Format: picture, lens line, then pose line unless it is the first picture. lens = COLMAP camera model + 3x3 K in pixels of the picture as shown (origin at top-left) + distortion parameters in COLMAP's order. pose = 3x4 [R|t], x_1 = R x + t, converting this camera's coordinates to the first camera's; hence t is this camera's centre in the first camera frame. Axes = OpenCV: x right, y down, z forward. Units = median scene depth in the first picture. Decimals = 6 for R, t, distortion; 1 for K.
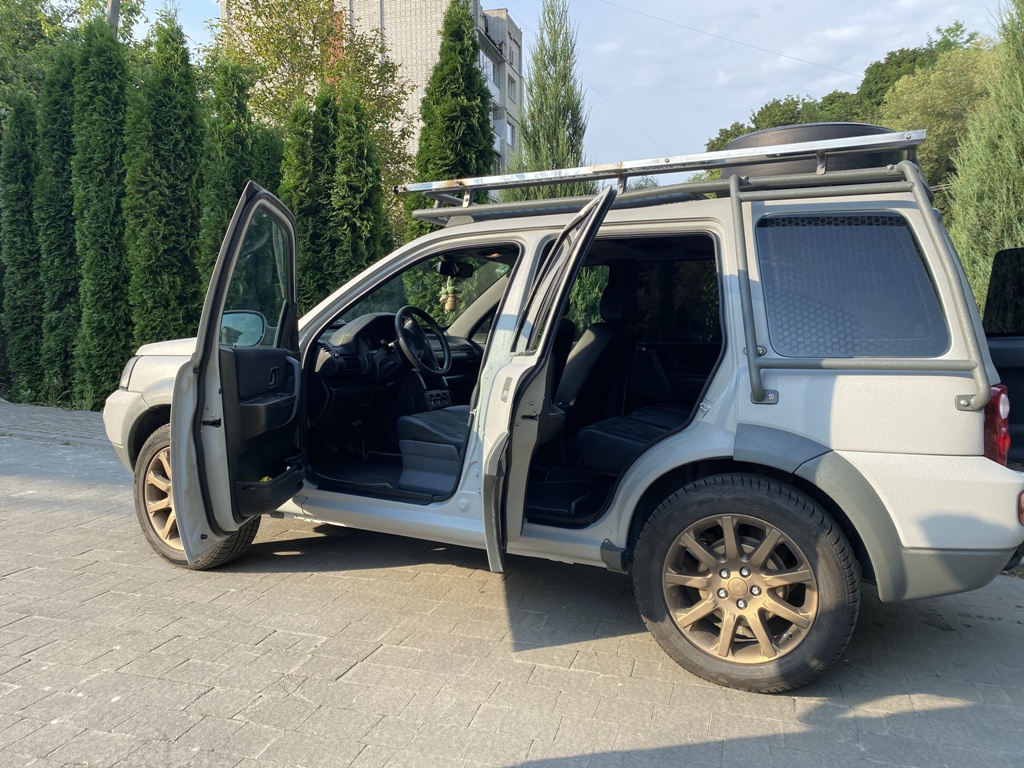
lens RADIAL K [[810.1, 0, 512.0], [0, 810.1, 384.0], [0, 0, 1]] dist [0.040302, -0.008502]
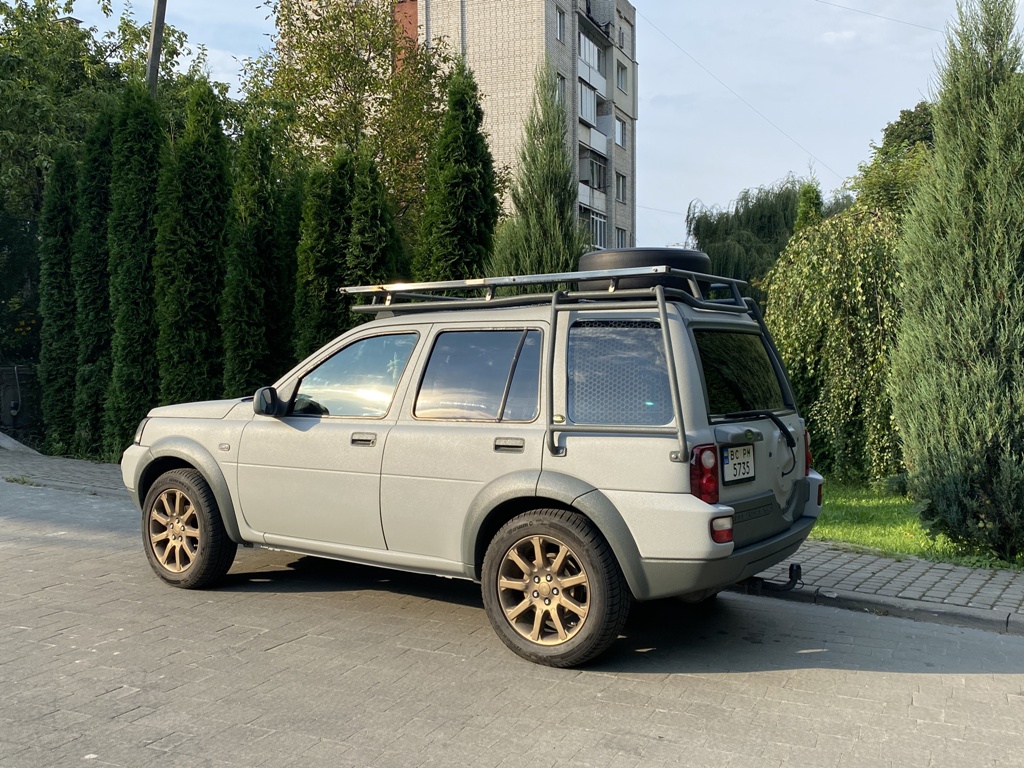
lens RADIAL K [[1024.7, 0, 512.0], [0, 1024.7, 384.0], [0, 0, 1]] dist [0.162804, -0.306599]
pose [[0.992523, 0.001256, -0.122051, 0.131051], [-0.007584, 0.998649, -0.051397, -0.003158], [0.121822, 0.051939, 0.991192, -0.232624]]
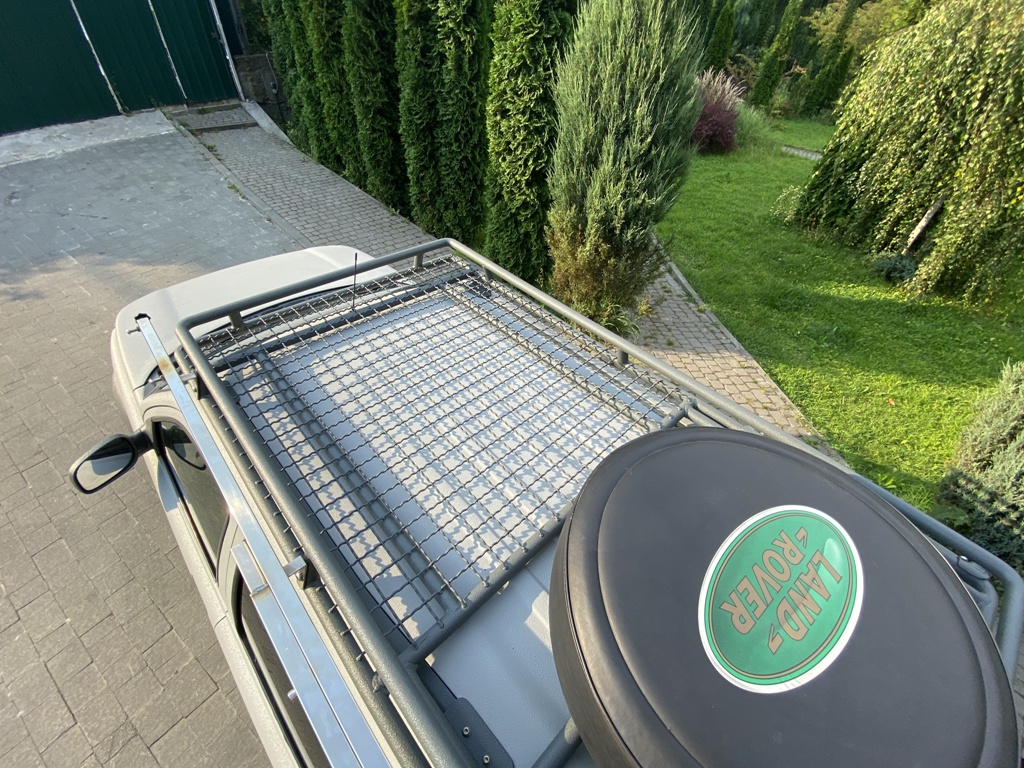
lens RADIAL K [[433.1, 0, 512.0], [0, 433.1, 384.0], [0, 0, 1]] dist [-0.008365, -0.000402]
pose [[0.938476, 0.269862, -0.215494, 0.092570], [-0.079763, 0.776504, 0.625043, -0.183122], [0.336007, -0.569399, 0.750256, 0.333279]]
